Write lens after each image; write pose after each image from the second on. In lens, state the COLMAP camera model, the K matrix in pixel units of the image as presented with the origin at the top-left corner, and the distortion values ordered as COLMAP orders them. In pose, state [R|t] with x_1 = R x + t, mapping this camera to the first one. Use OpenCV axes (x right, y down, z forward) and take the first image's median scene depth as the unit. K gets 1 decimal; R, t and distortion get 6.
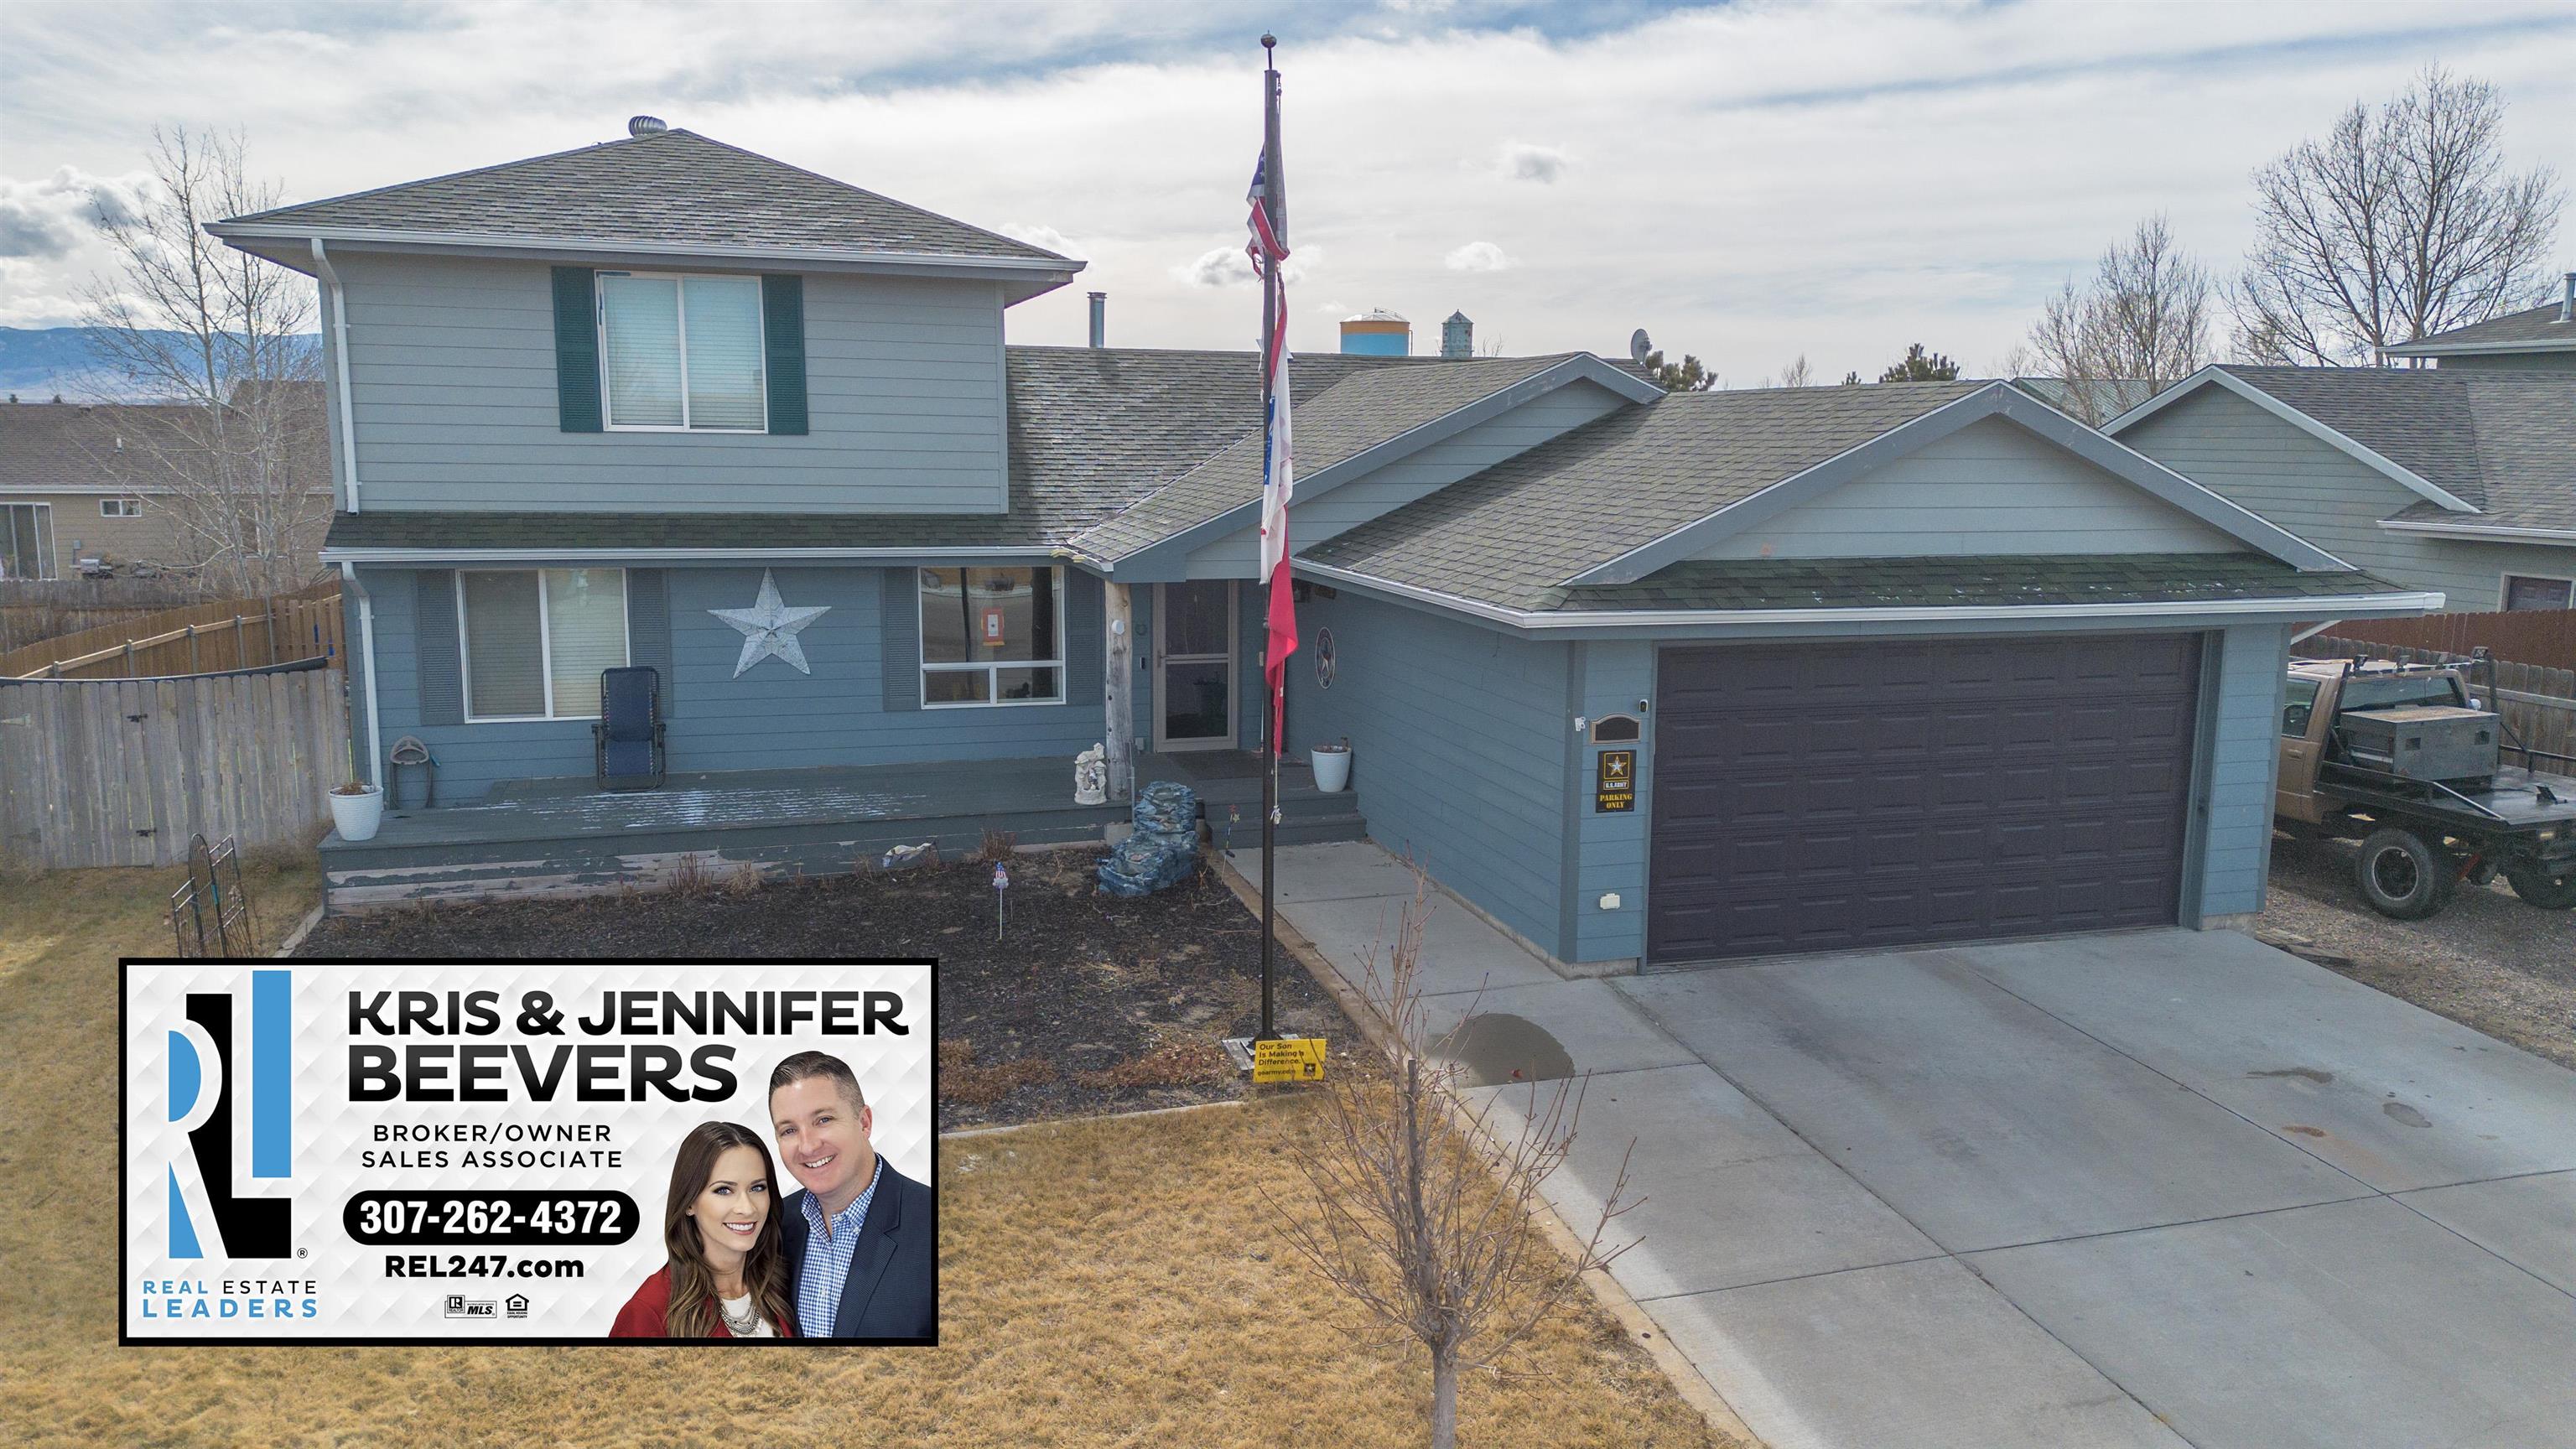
lens RADIAL K [[1824.9, 0, 1291.2], [0, 1824.9, 721.1], [0, 0, 1]] dist [0.060195, -0.044195]
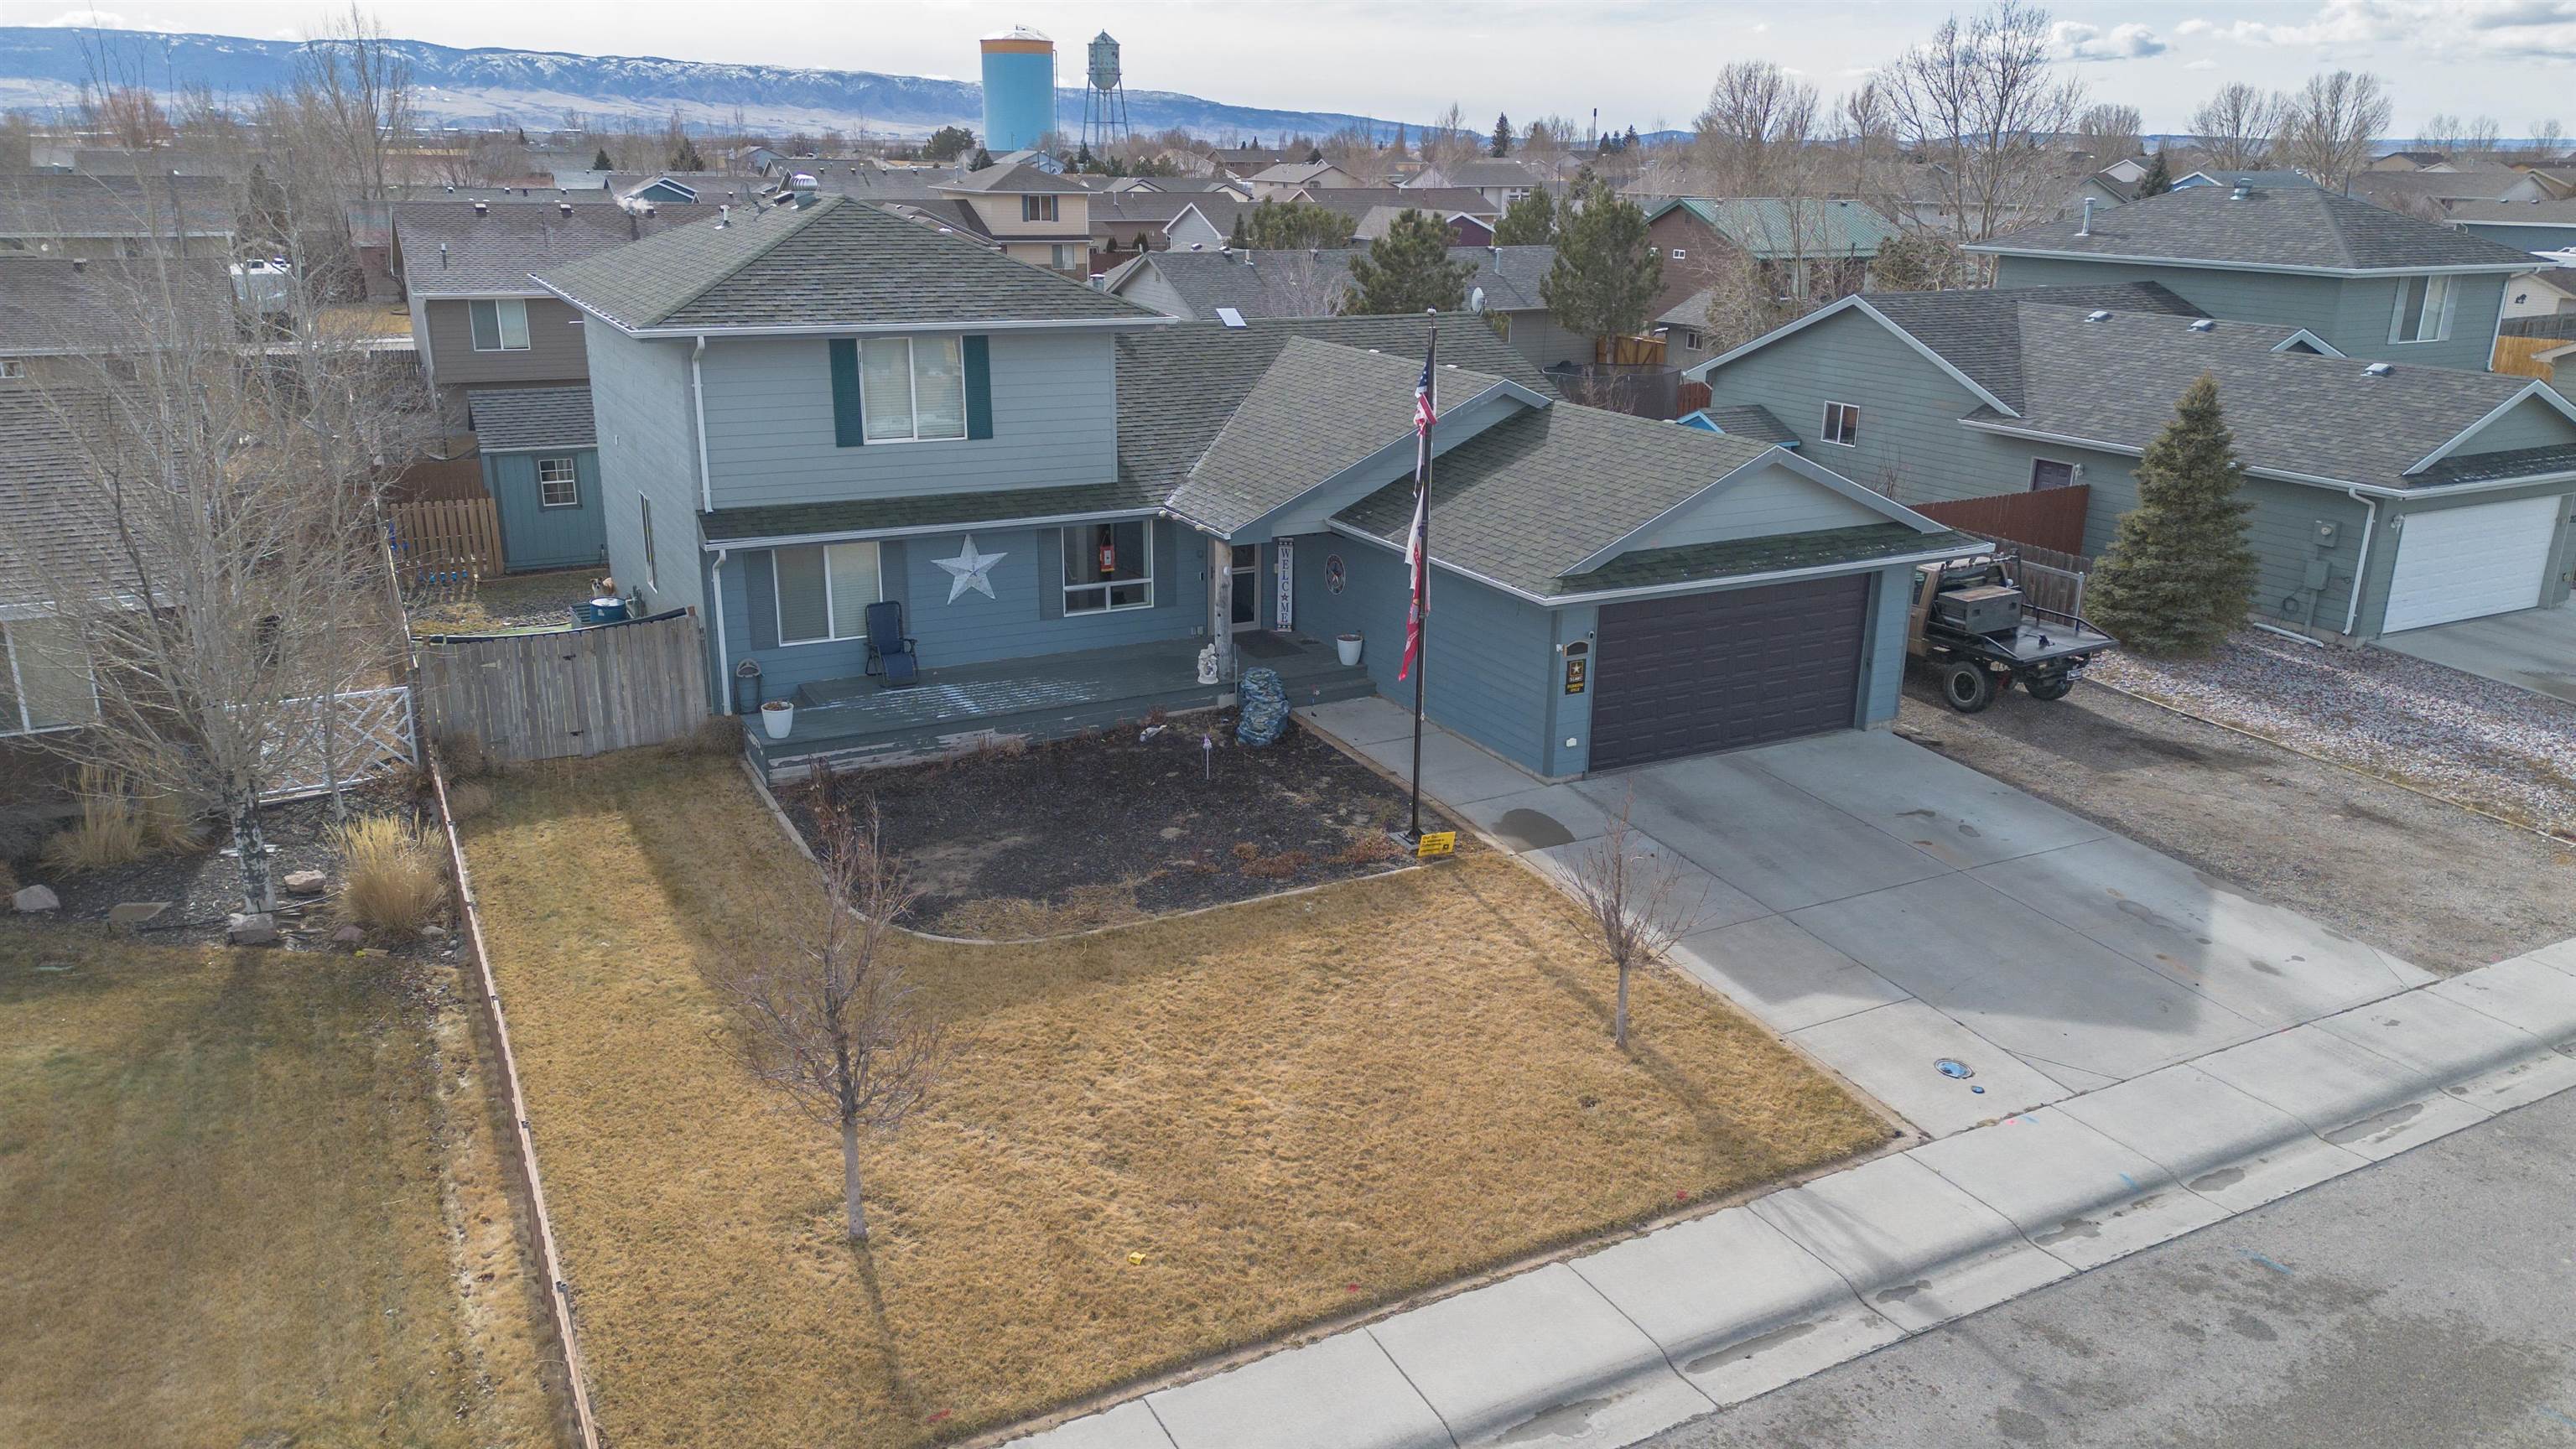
lens RADIAL K [[1824.9, 0, 1288.3], [0, 1824.9, 718.1], [0, 0, 1]] dist [0.060195, -0.044195]
pose [[0.981462, -0.055436, 0.183464, -0.353041], [0.028399, 0.988752, 0.146841, -0.162433], [-0.189541, -0.138909, 0.971997, -0.572451]]
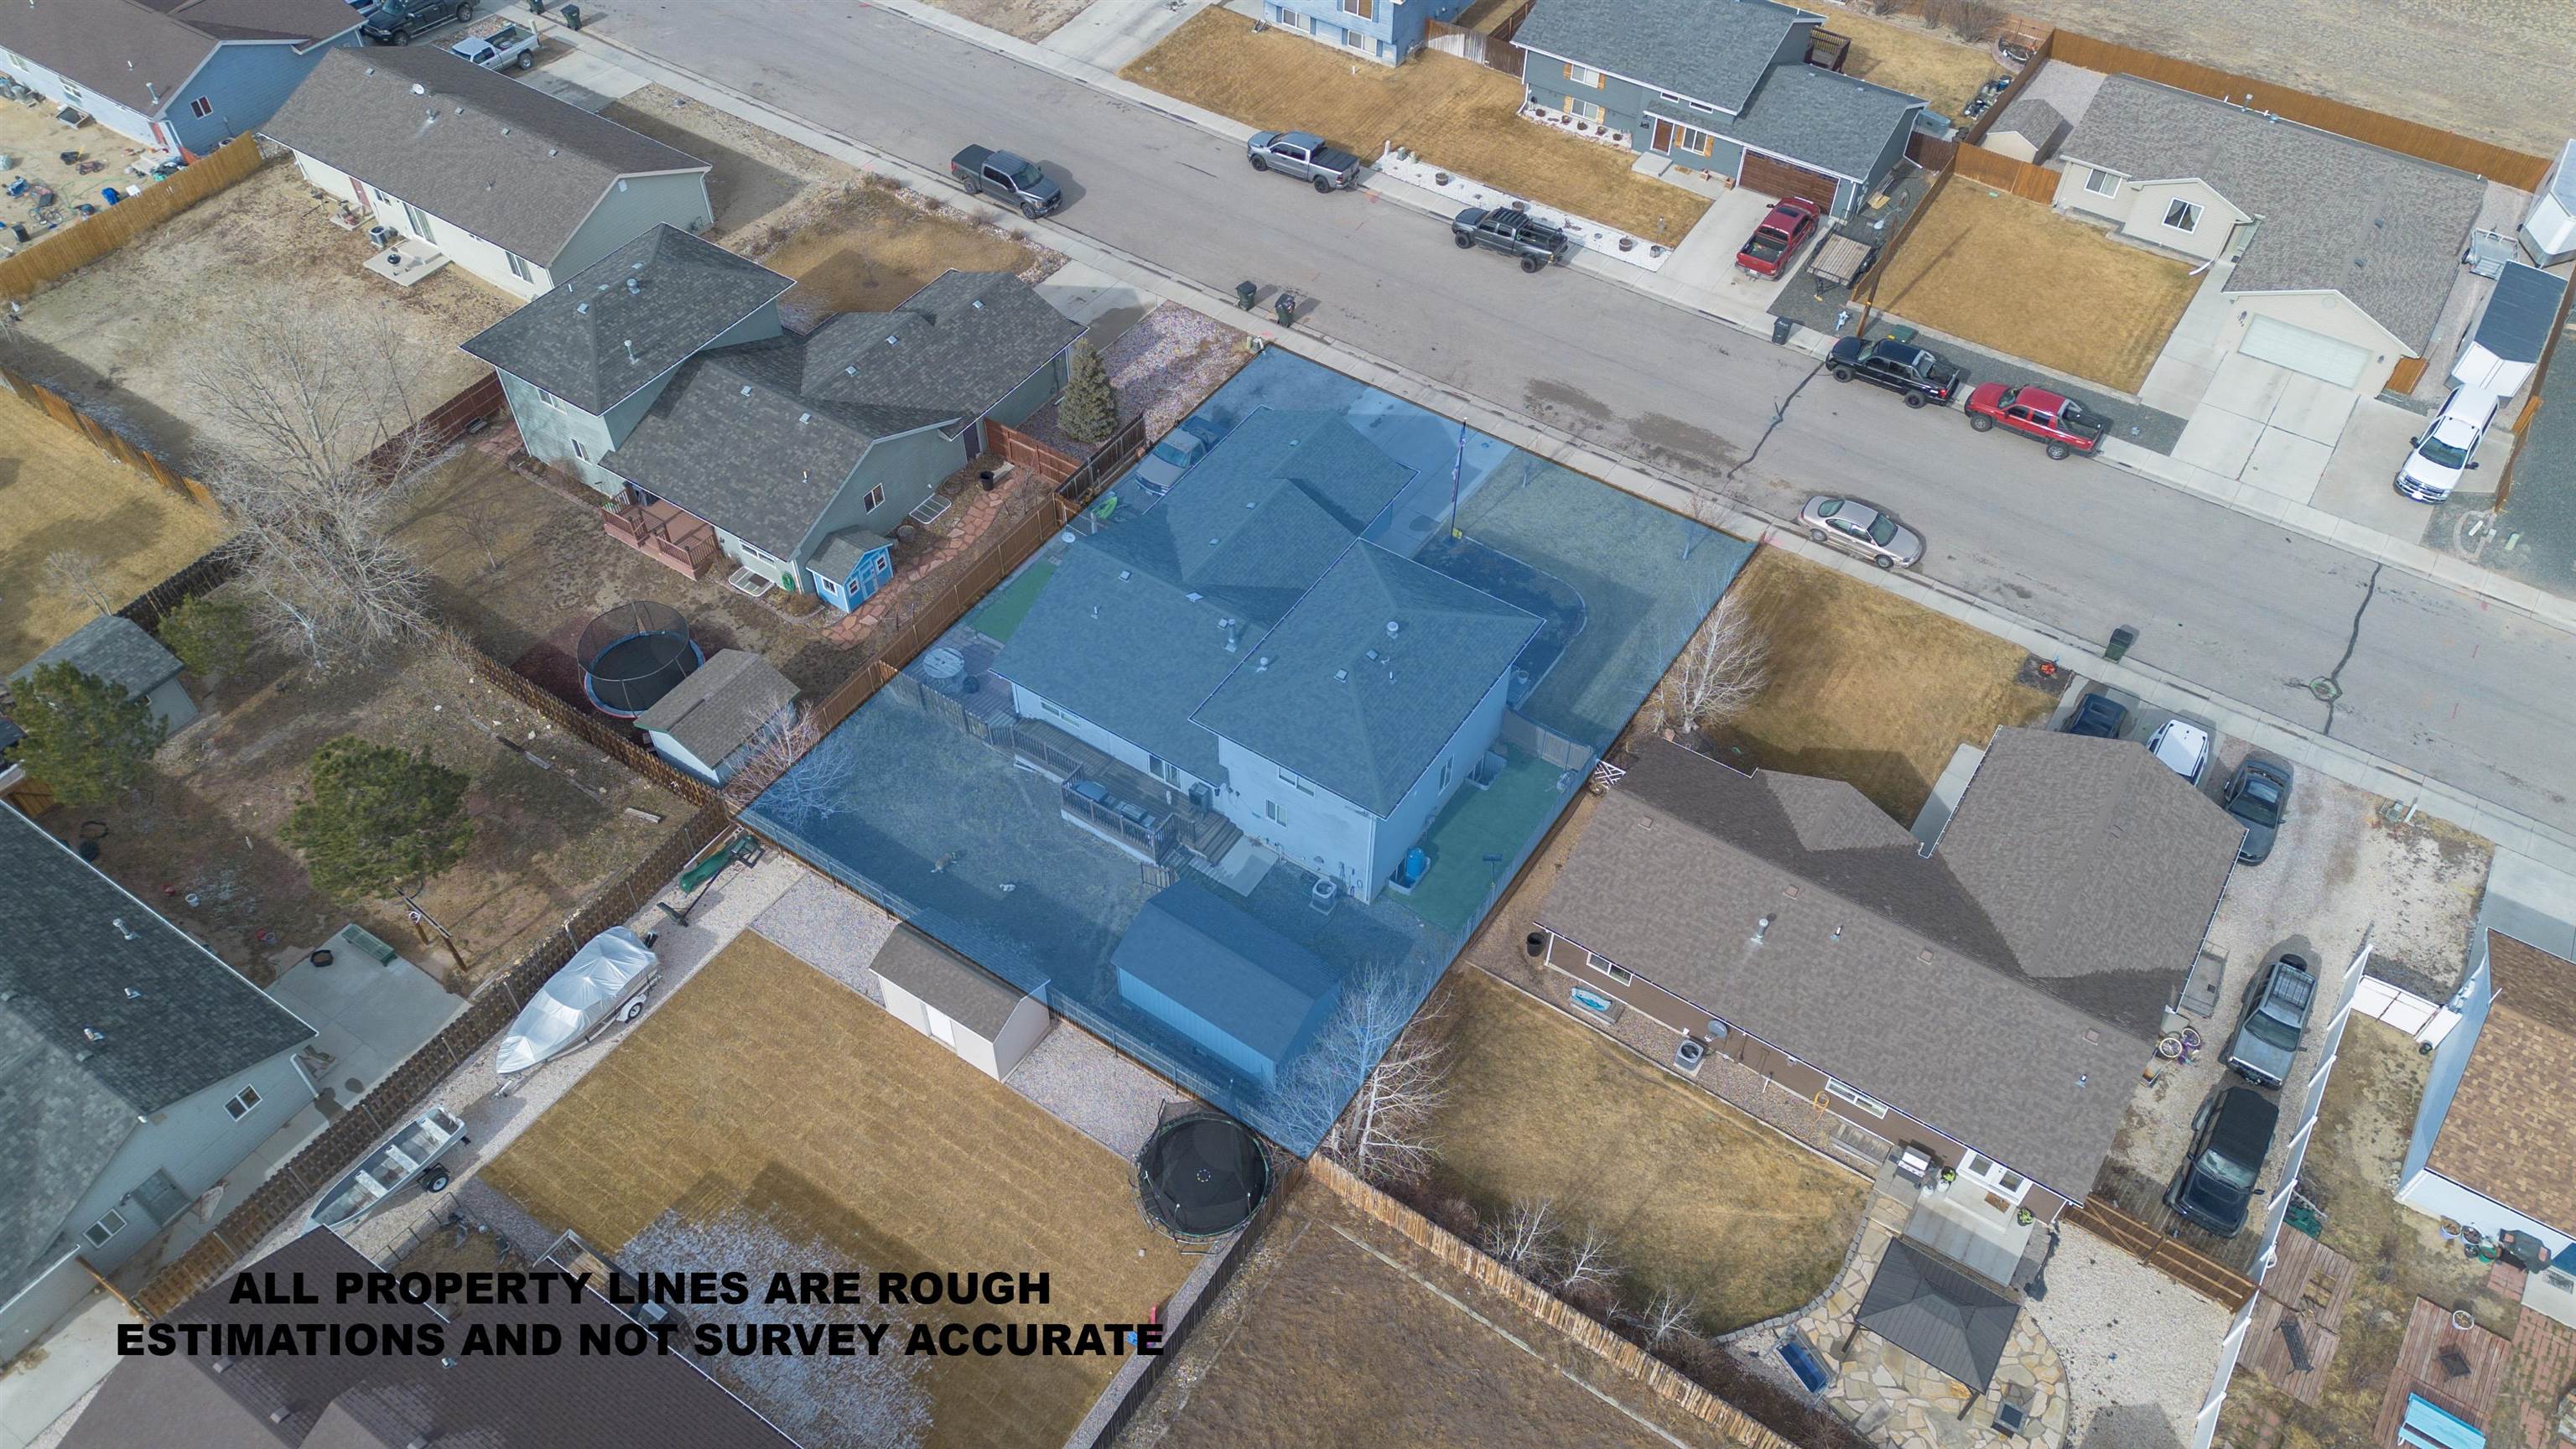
lens RADIAL K [[1824.9, 0, 1301.1], [0, 1824.9, 720.5], [0, 0, 1]] dist [0.060195, -0.044195]
pose [[-0.644467, -0.578356, 0.500166, -2.329457], [0.100328, 0.584510, 0.805160, -3.344350], [-0.758021, 0.569080, -0.318672, 2.754974]]
